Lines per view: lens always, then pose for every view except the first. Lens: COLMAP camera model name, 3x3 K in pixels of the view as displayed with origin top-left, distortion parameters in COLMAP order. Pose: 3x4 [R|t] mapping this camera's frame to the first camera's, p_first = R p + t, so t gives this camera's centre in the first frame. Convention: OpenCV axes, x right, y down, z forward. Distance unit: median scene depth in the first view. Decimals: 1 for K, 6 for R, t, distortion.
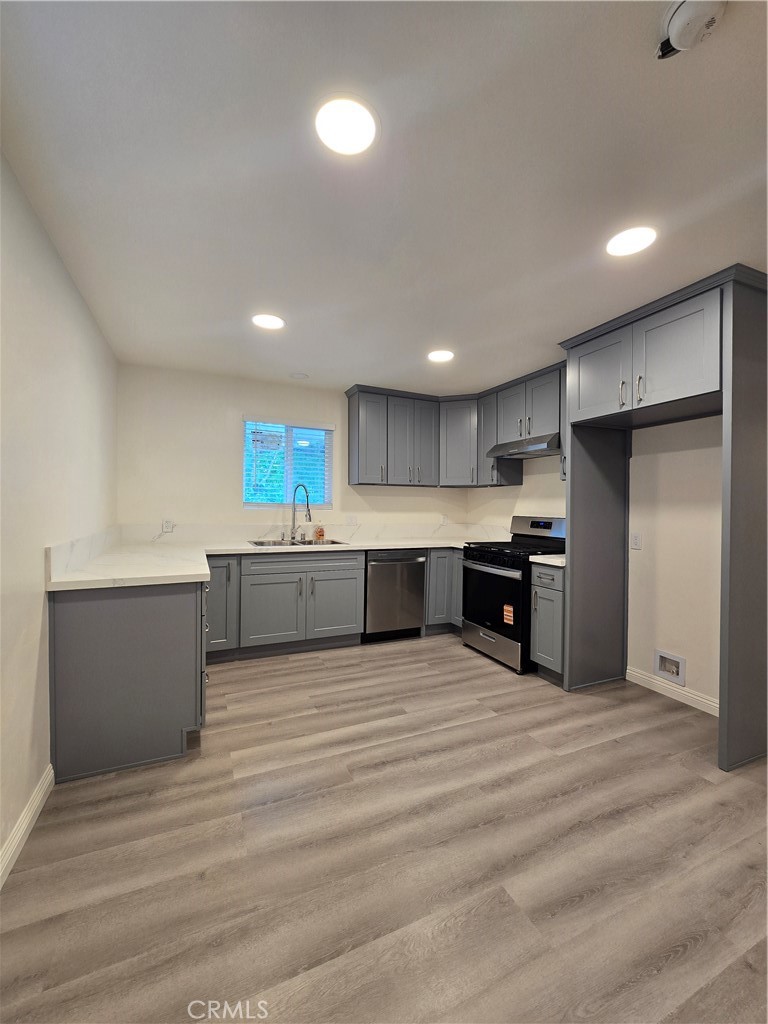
lens RADIAL K [[418.5, 0, 384.0], [0, 418.5, 512.0], [0, 0, 1]] dist [0.000498, -0.000224]
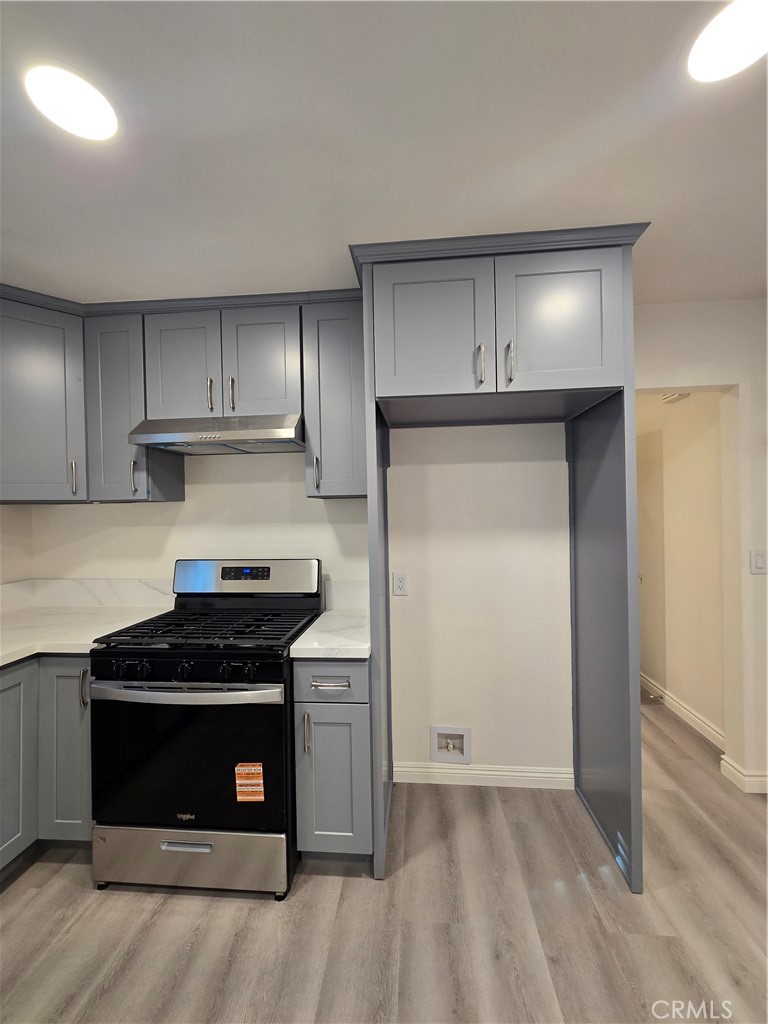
lens RADIAL K [[415.7, 0, 384.0], [0, 415.7, 512.0], [0, 0, 1]] dist [-0.000123, 0.000252]
pose [[0.483170, -0.018096, 0.875339, -0.028051], [0.035141, 0.999382, 0.001264, -0.046830], [-0.874821, 0.030149, 0.483507, 0.561934]]
